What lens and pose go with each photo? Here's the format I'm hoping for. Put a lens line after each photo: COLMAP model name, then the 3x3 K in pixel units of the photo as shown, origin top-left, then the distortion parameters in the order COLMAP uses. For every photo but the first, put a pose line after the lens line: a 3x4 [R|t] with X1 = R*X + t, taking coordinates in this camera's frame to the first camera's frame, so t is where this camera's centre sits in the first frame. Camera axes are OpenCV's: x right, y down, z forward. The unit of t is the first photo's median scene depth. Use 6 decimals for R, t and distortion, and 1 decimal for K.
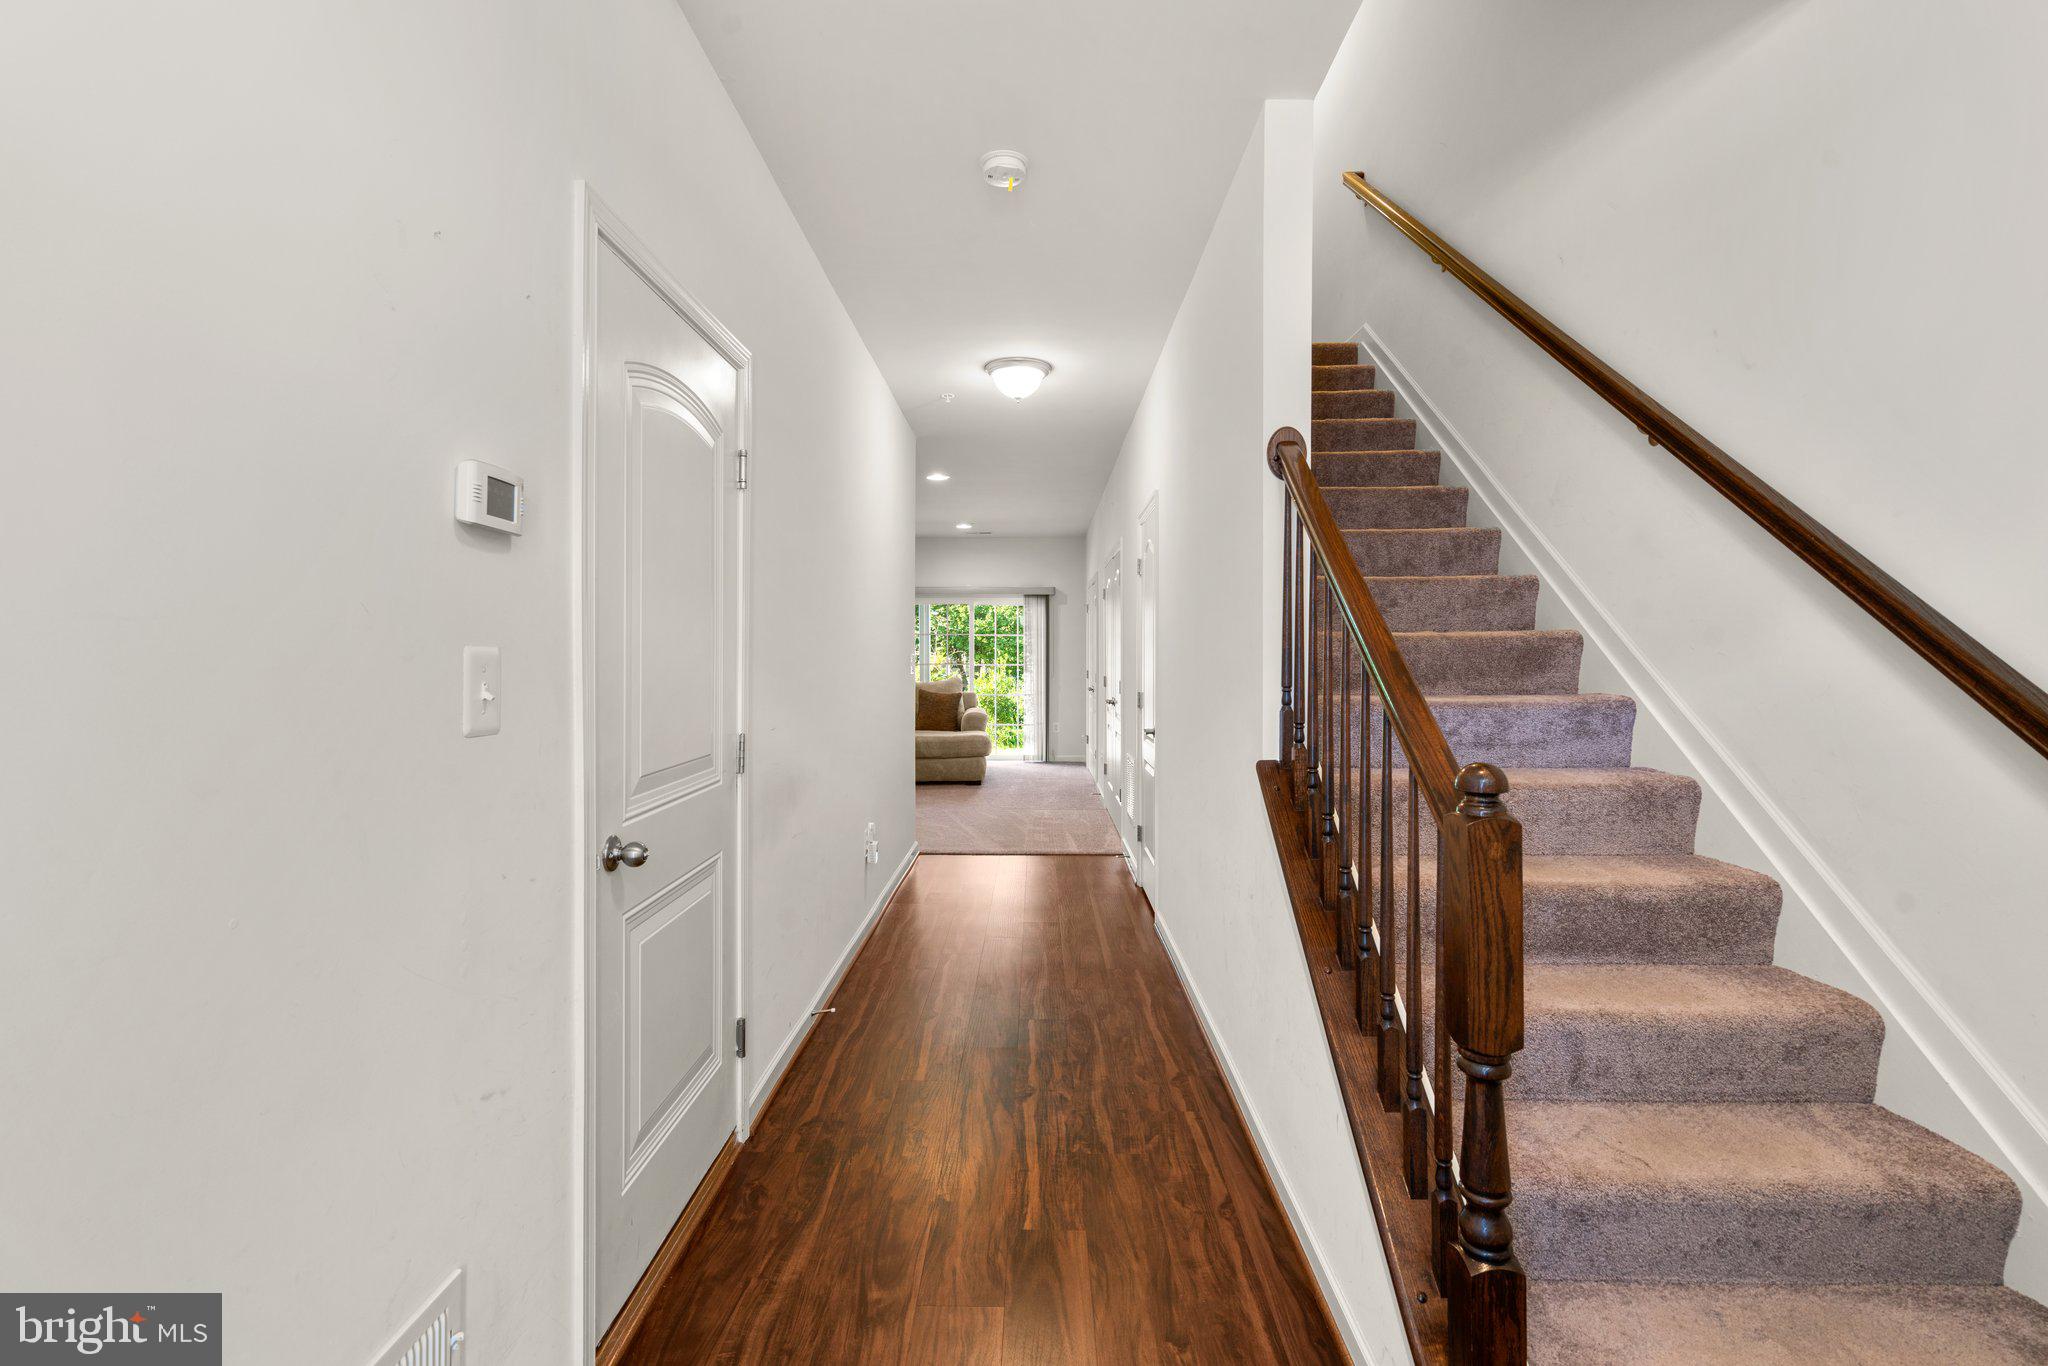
lens RADIAL K [[946.0, 0, 1014.0], [0, 946.0, 666.5], [0, 0, 1]] dist [-0.000273, 0.000443]
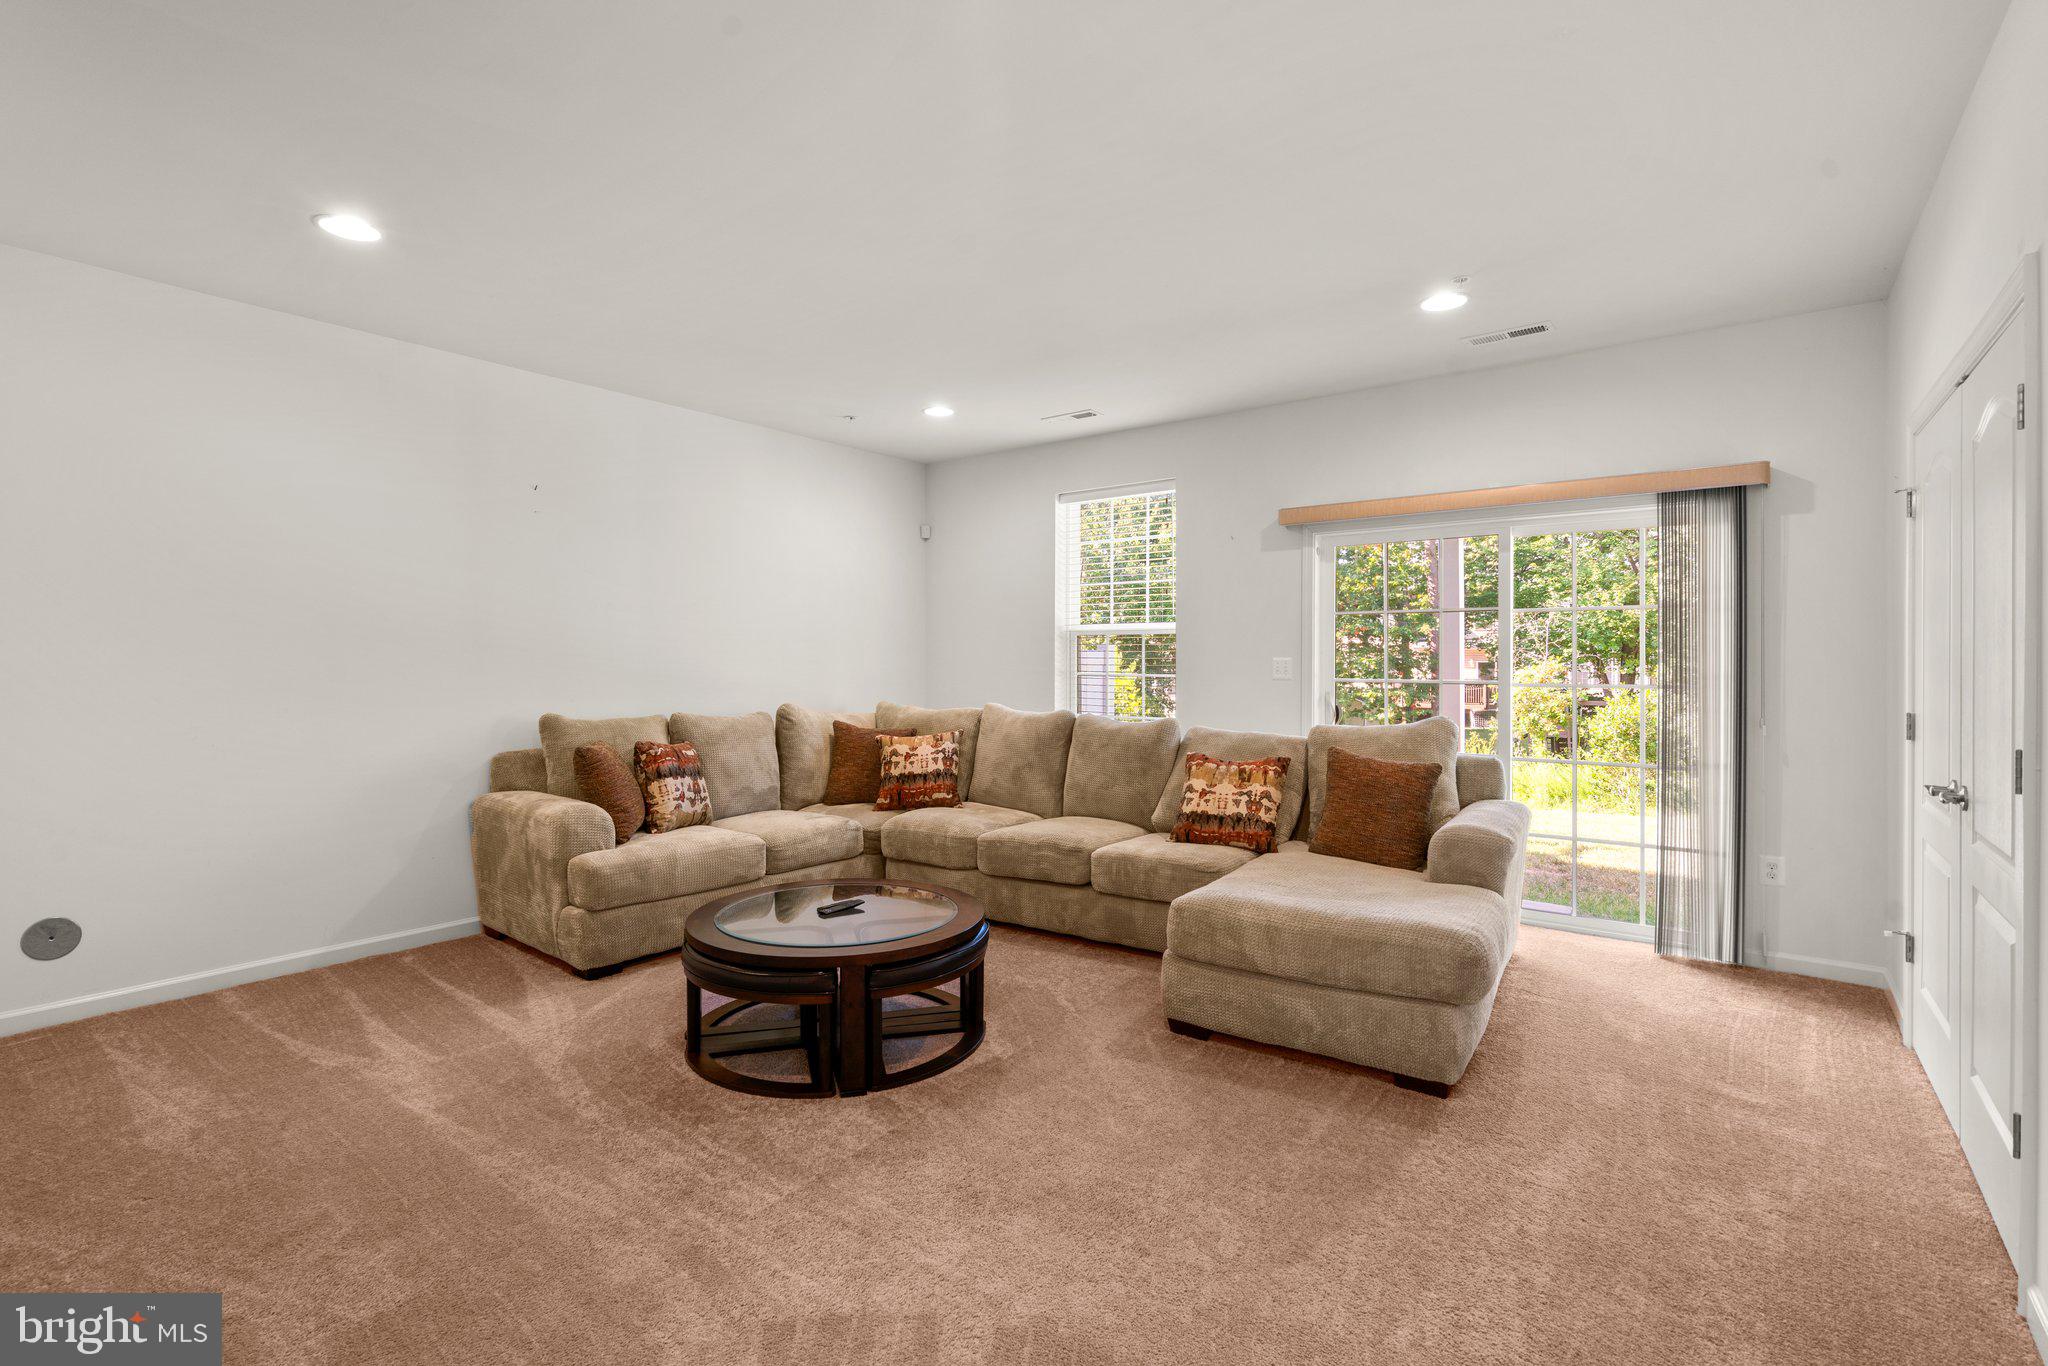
lens RADIAL K [[923.9, 0, 1029.3], [0, 923.9, 672.1], [0, 0, 1]] dist [-0.016295, 0.000283]
pose [[0.804569, -0.002978, -0.593852, 0.024645], [0.001967, 0.999995, -0.002349, -0.005444], [0.593856, 0.000722, 0.804571, 0.574511]]
